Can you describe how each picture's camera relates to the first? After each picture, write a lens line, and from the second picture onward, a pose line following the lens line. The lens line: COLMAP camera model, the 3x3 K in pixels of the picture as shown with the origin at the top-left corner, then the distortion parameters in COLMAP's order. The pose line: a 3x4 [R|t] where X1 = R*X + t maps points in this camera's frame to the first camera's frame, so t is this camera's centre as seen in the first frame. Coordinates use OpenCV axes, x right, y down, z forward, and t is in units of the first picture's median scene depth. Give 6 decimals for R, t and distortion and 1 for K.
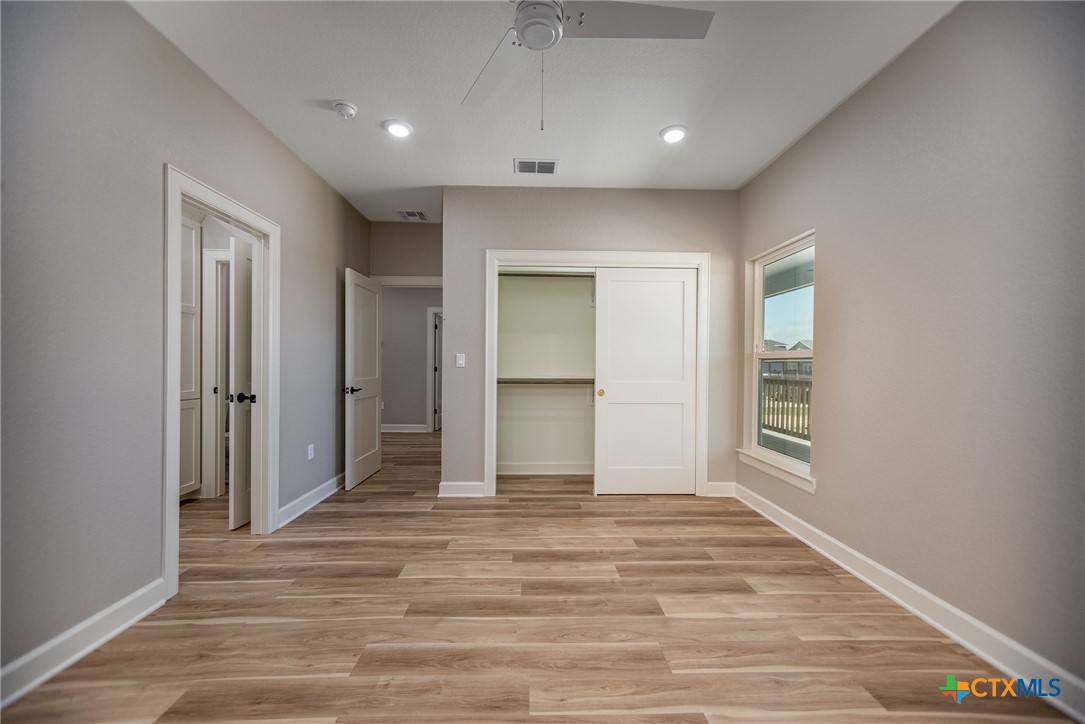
lens RADIAL K [[408.8, 0, 542.5], [0, 408.8, 362.0], [0, 0, 1]] dist [0.000765, 0.000114]
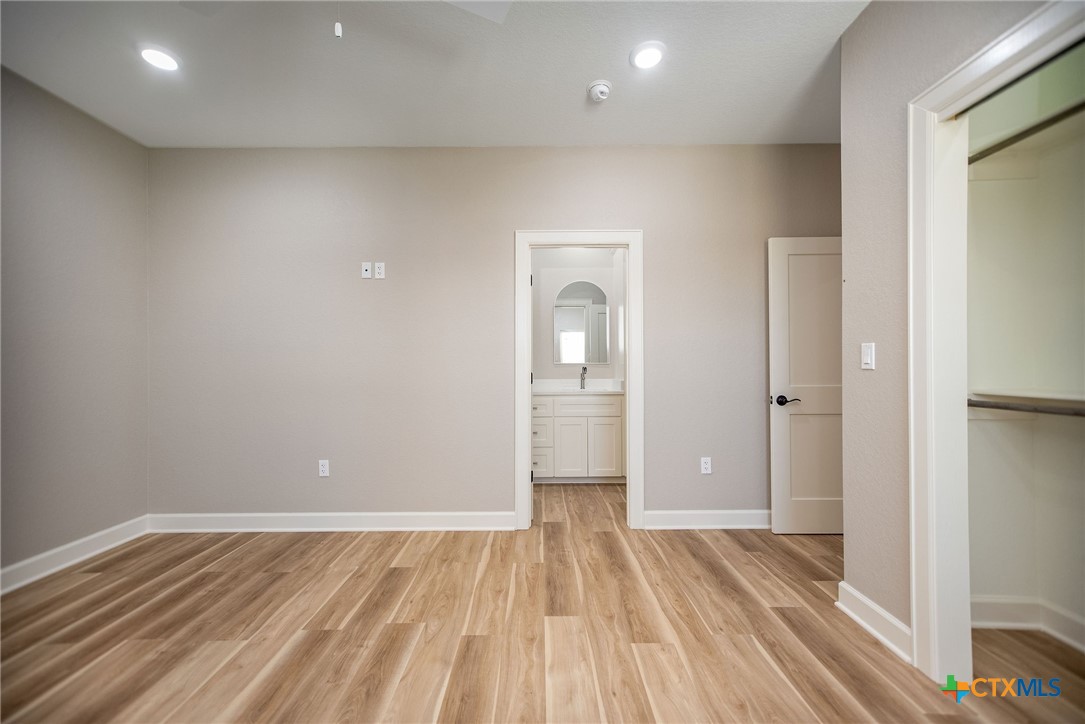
lens RADIAL K [[424.3, 0, 542.5], [0, 424.3, 362.0], [0, 0, 1]] dist [0.001048, 0.000111]
pose [[-0.017584, -0.014384, -0.999742, 0.624226], [0.012402, 0.999816, -0.014603, 0.012563], [0.999768, -0.012656, -0.017403, 1.181289]]
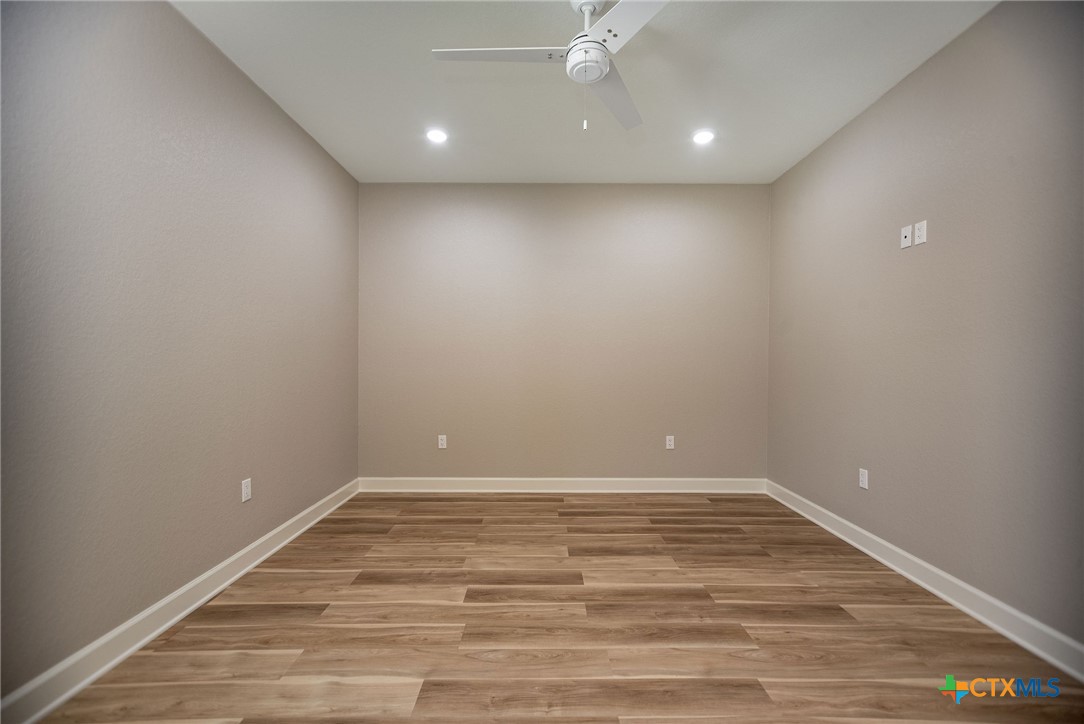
lens RADIAL K [[468.1, 0, 542.0], [0, 468.1, 362.0], [0, 0, 1]] dist [0.001577, 0.000318]
pose [[-0.999503, -0.010736, 0.029640, 0.055756], [-0.010901, 0.999926, -0.005420, 0.016959], [-0.029580, -0.005741, -0.999546, 1.880719]]
